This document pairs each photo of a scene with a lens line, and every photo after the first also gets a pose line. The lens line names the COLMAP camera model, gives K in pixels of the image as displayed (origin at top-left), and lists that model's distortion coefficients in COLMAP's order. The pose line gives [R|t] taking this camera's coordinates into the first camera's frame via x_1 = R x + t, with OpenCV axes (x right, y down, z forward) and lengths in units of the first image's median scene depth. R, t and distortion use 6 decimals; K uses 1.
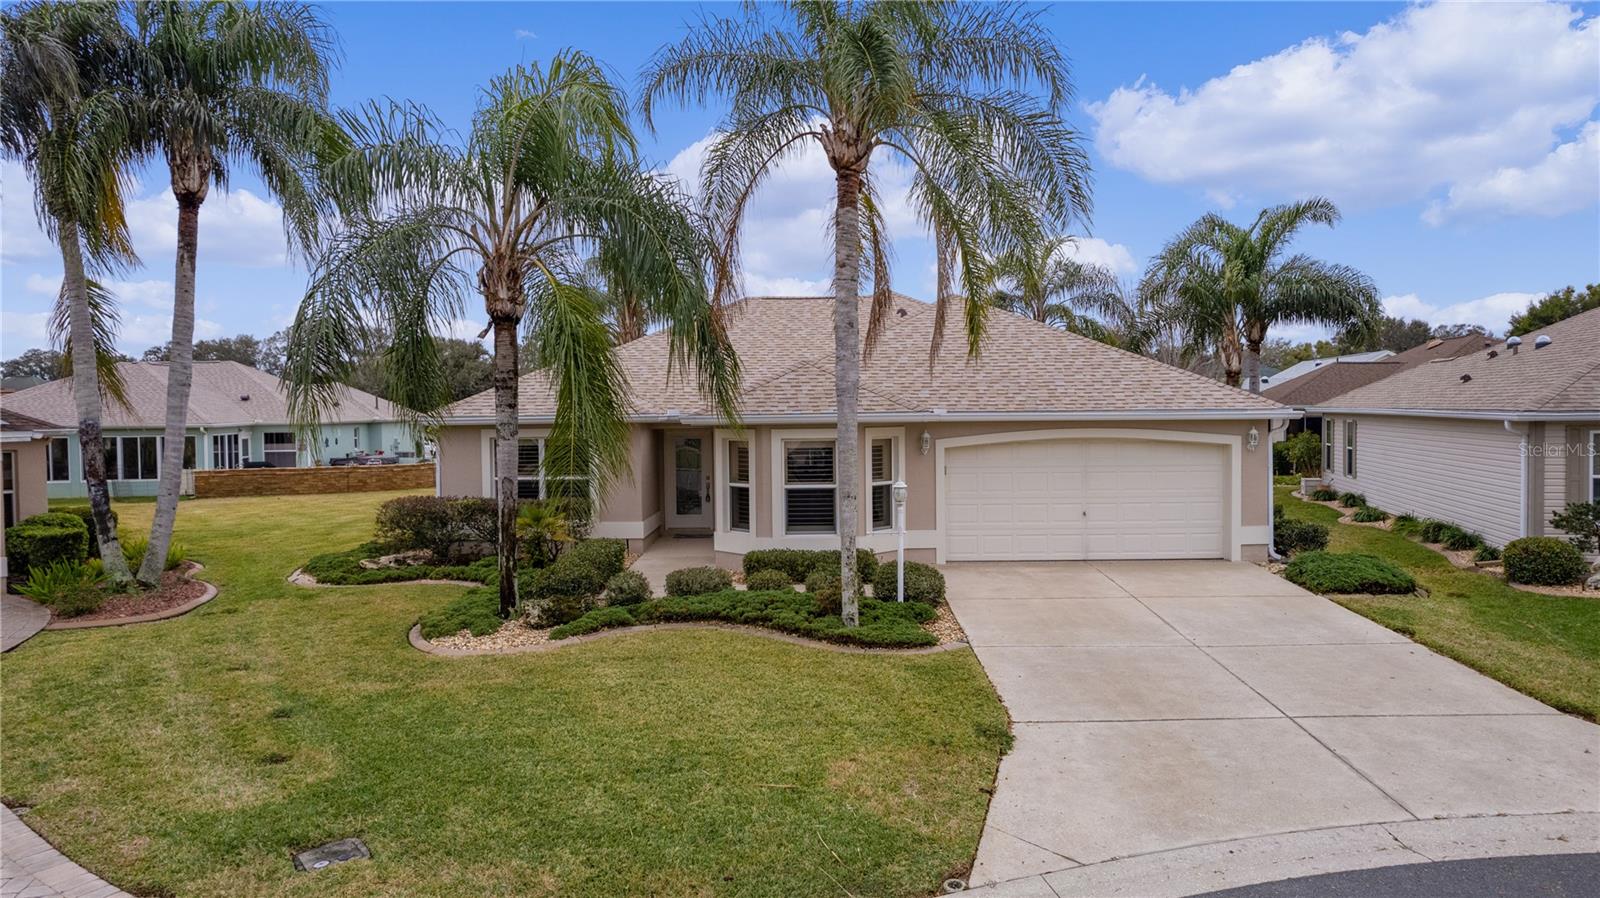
lens RADIAL K [[1031.7, 0, 799.3], [0, 1031.7, 443.8], [0, 0, 1]] dist [-0.067925, 0.057126]
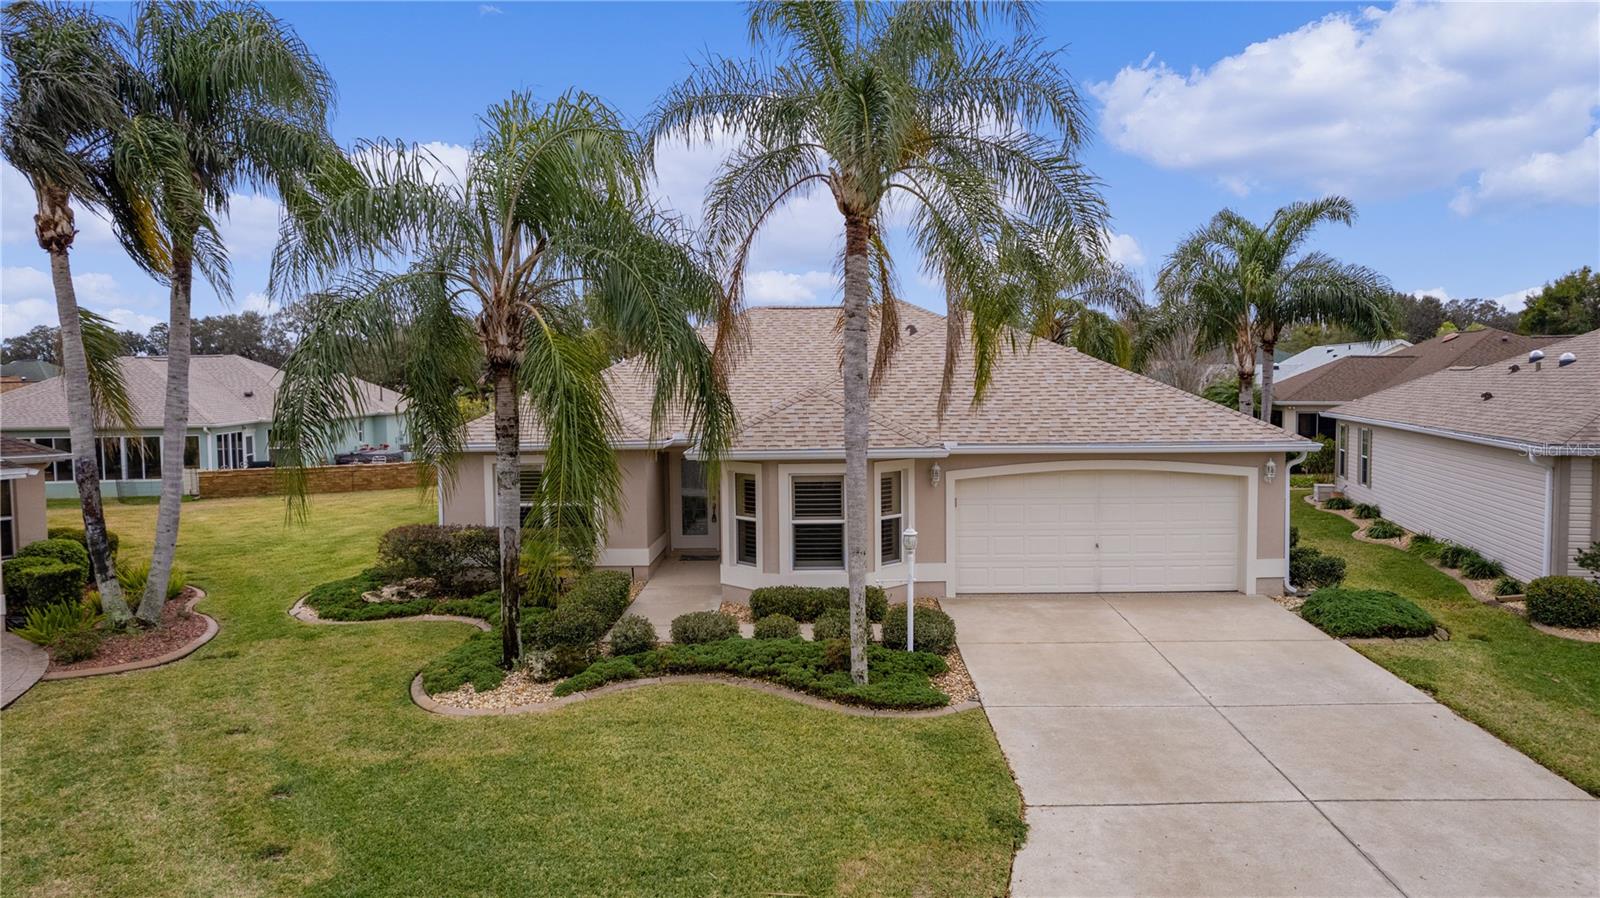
lens RADIAL K [[1031.7, 0, 799.0], [0, 1031.7, 442.0], [0, 0, 1]] dist [-0.067925, 0.057126]
pose [[0.999979, -0.000420, -0.006411, -0.001414], [0.000593, 0.999638, 0.026910, -0.068229], [0.006398, -0.026913, 0.999617, 0.022774]]
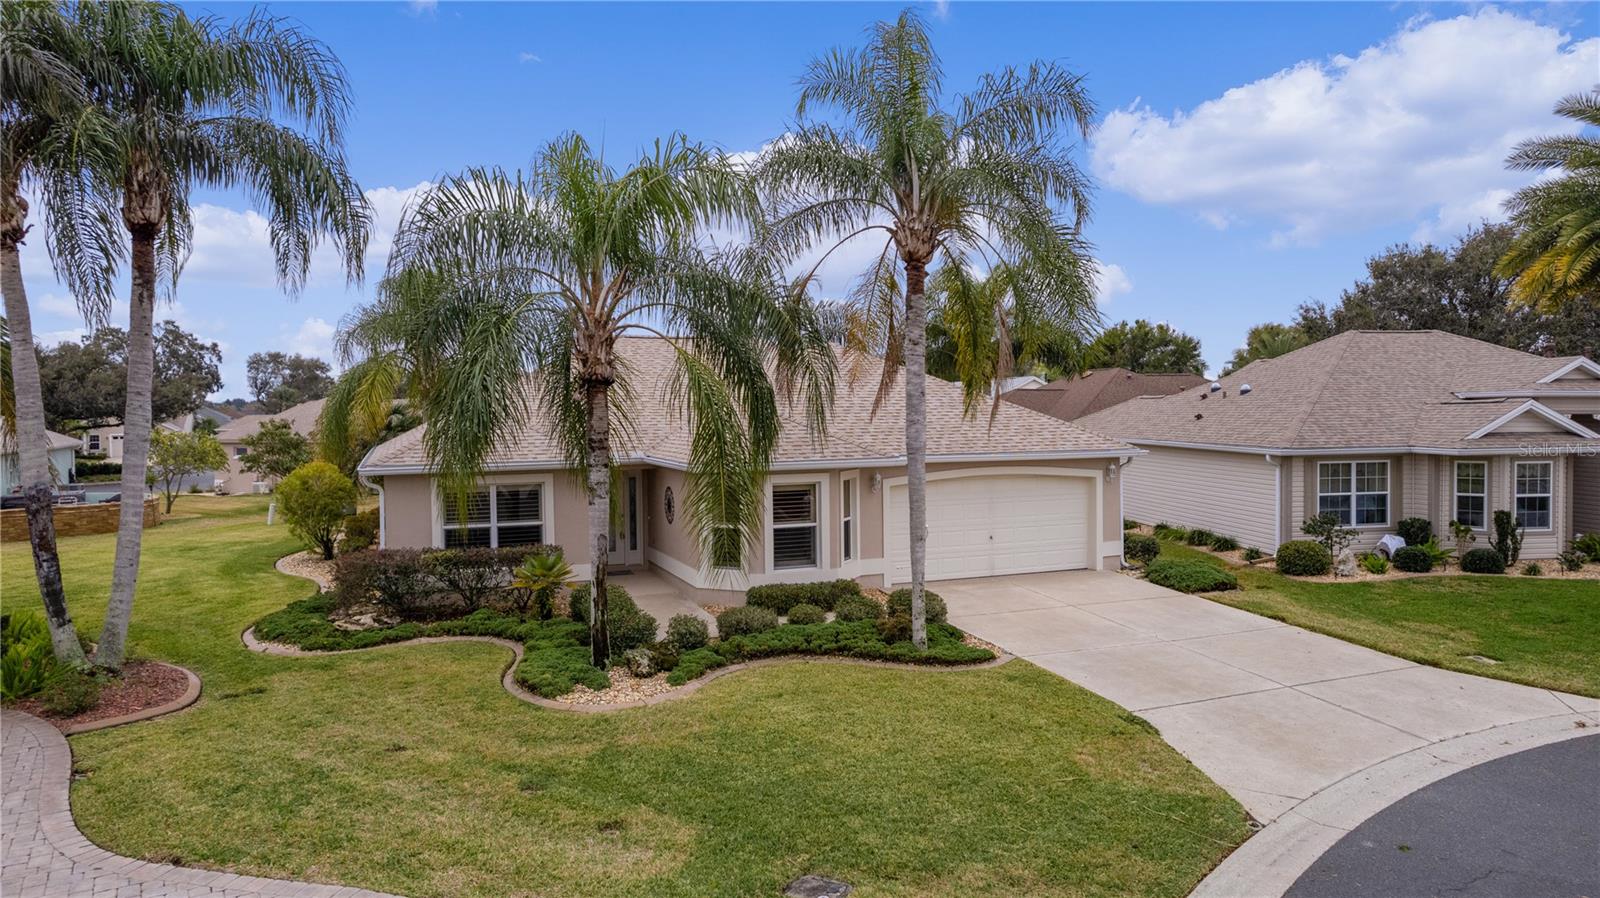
lens RADIAL K [[1031.7, 0, 797.5], [0, 1031.7, 445.3], [0, 0, 1]] dist [-0.067925, 0.057126]
pose [[0.927718, -0.012825, 0.373060, -0.446773], [0.014573, 0.999892, -0.001864, -0.048051], [-0.372996, 0.007166, 0.927805, -0.035194]]
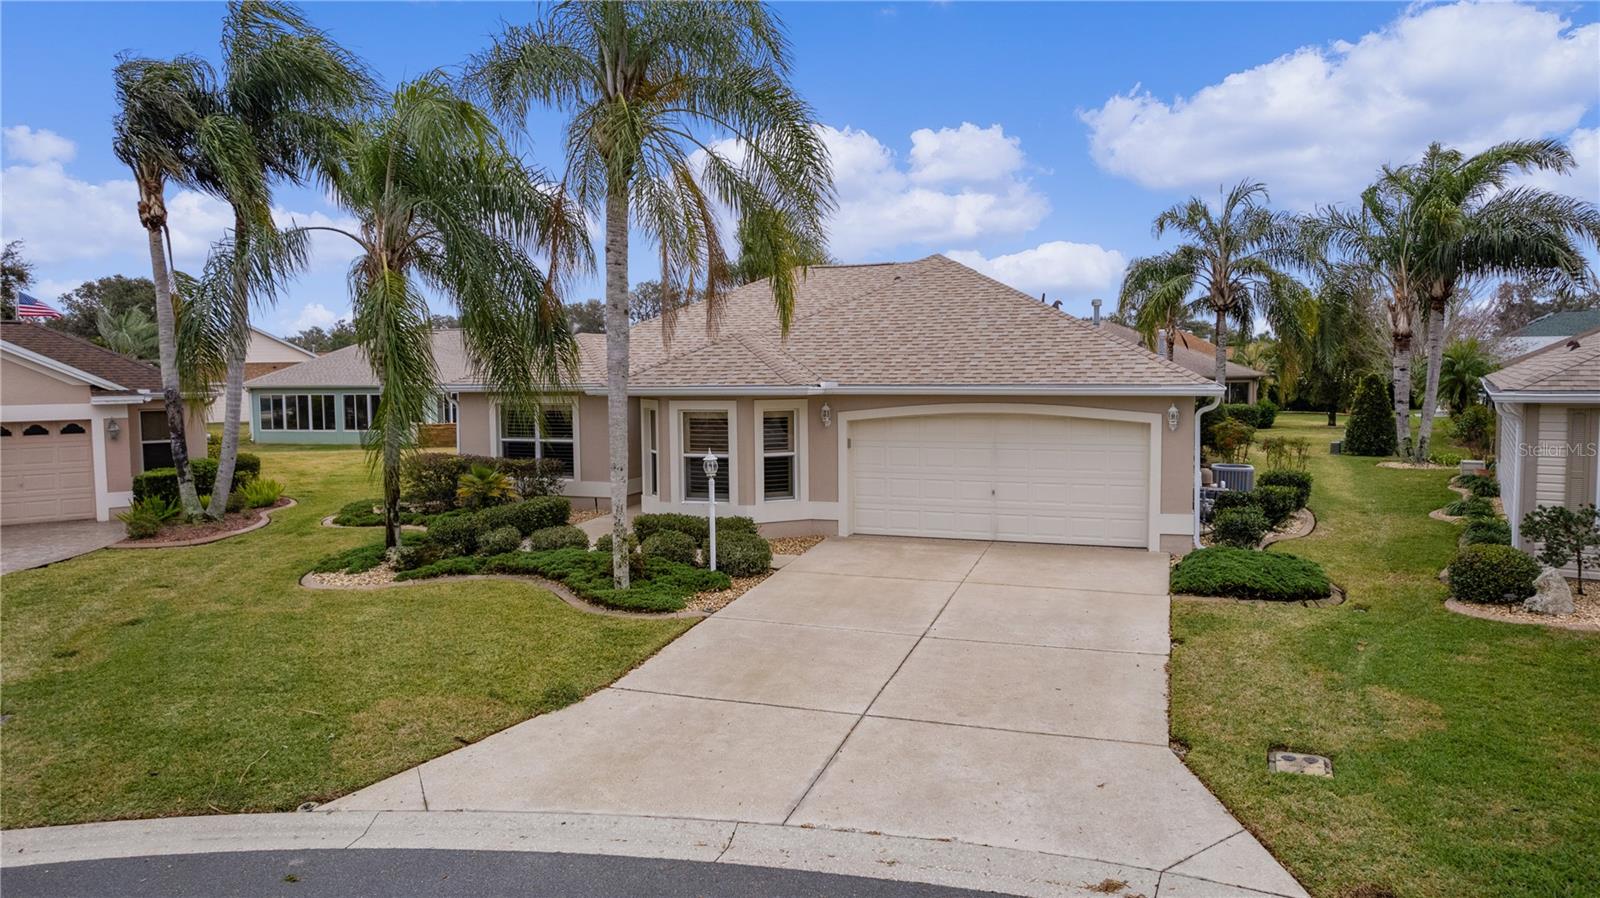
lens RADIAL K [[1031.7, 0, 802.4], [0, 1031.7, 437.1], [0, 0, 1]] dist [-0.067925, 0.057126]
pose [[0.946264, 0.024295, -0.322481, 0.492781], [-0.012970, 0.999223, 0.037220, -0.019530], [0.323134, -0.031037, 0.945844, 0.046483]]
